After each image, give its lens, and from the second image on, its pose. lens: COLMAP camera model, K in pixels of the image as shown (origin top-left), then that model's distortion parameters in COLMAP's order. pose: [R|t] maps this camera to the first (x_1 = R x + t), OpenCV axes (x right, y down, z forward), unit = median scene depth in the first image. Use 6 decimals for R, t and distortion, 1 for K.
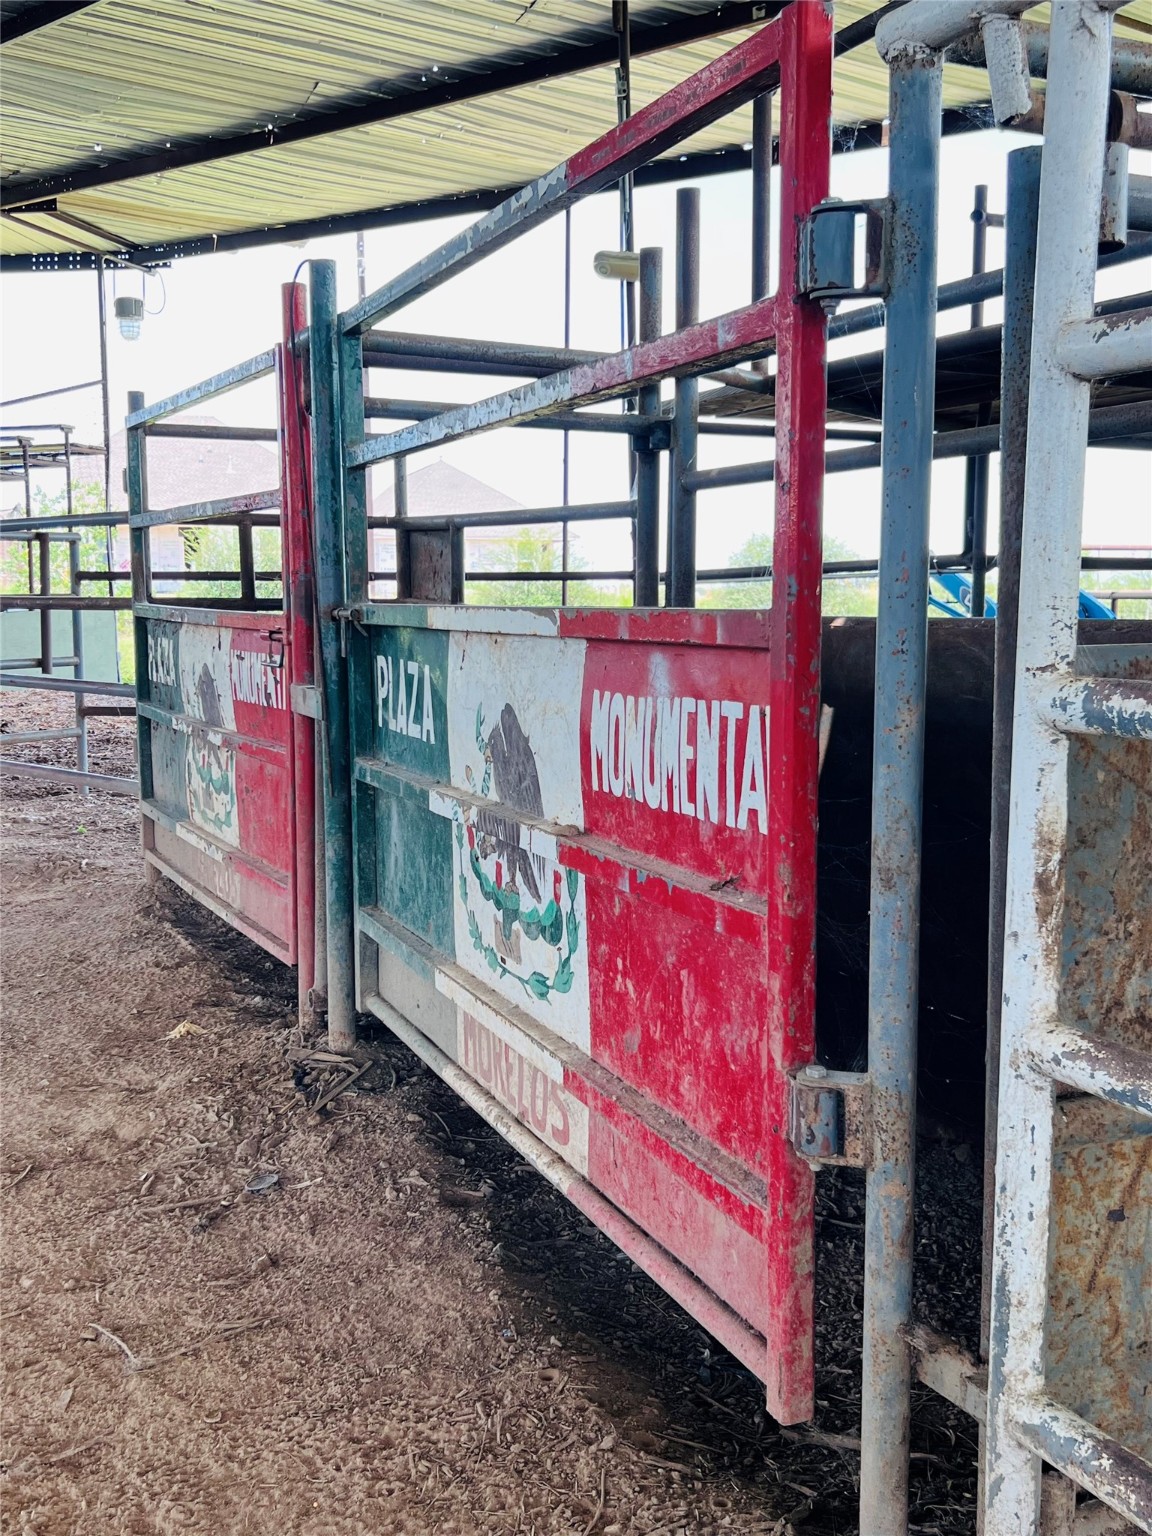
lens RADIAL K [[1499.3, 0, 576.0], [0, 1499.3, 768.0], [0, 0, 1]] dist [0.000987, 0.001490]
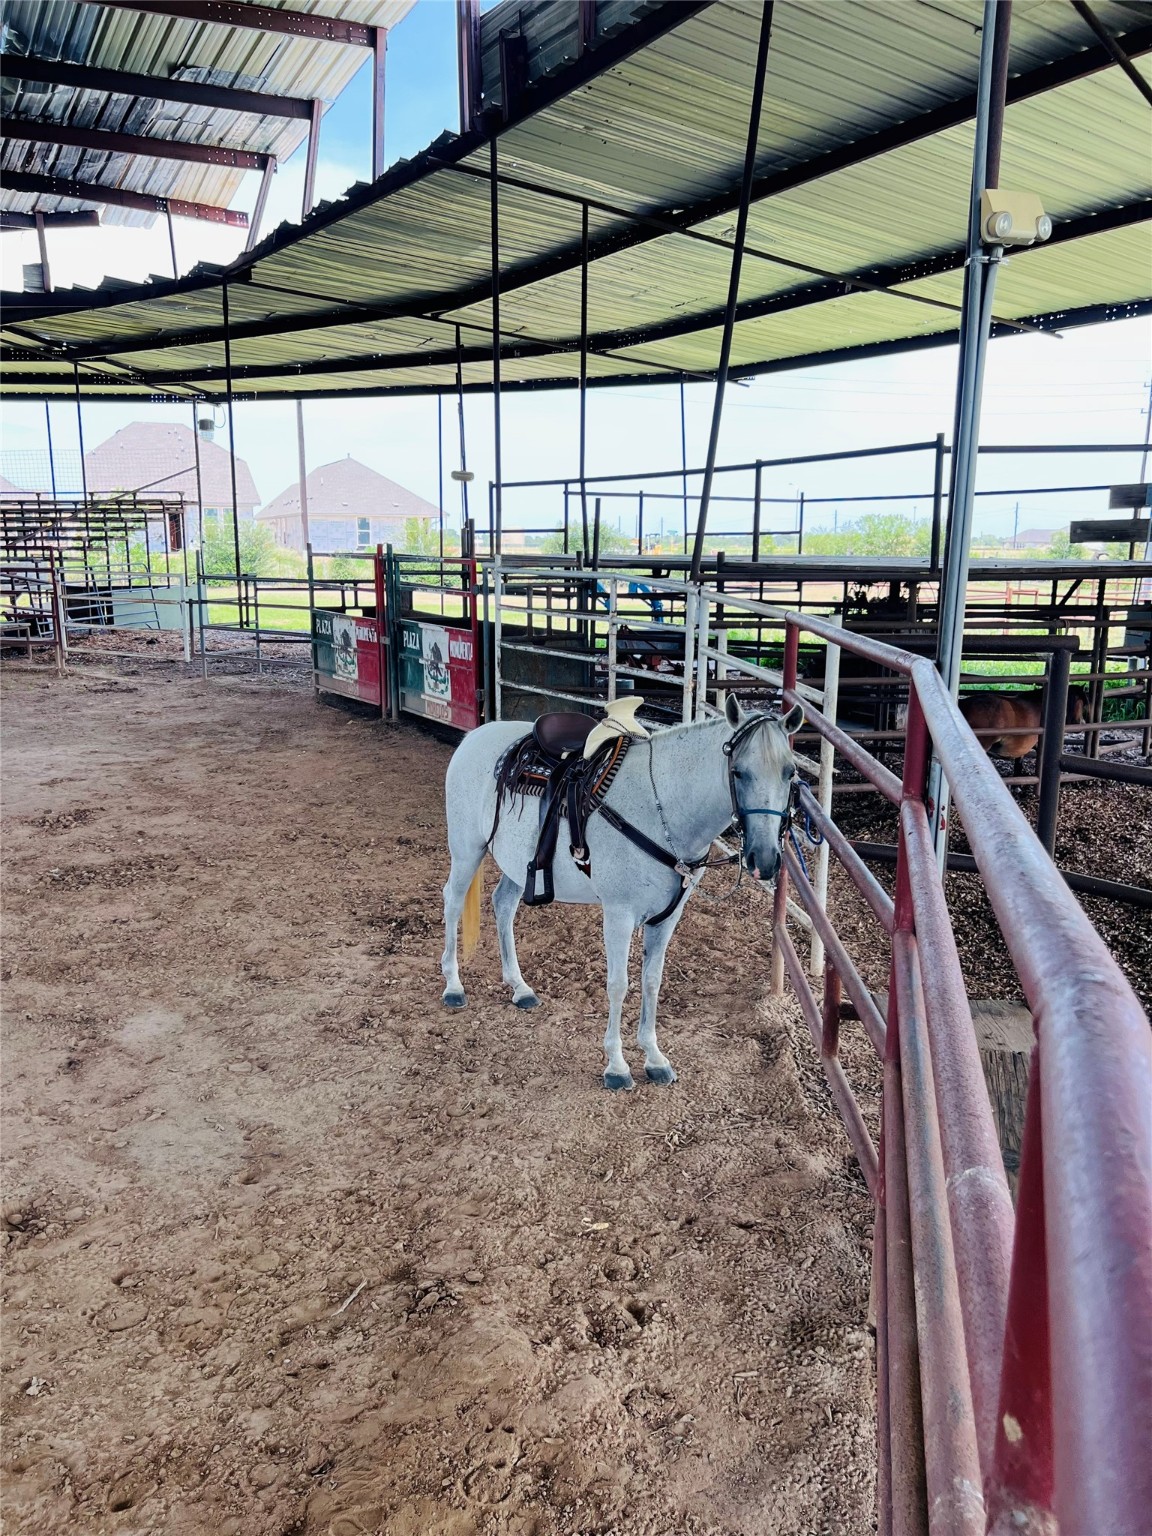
lens RADIAL K [[1135.4, 0, 576.0], [0, 1135.4, 768.0], [0, 0, 1]] dist [0.002960, 0.000257]
pose [[0.993664, -0.015470, 0.111325, -0.002682], [0.006546, 0.996767, 0.080081, 0.065548], [-0.112204, -0.078845, 0.990552, -2.436196]]
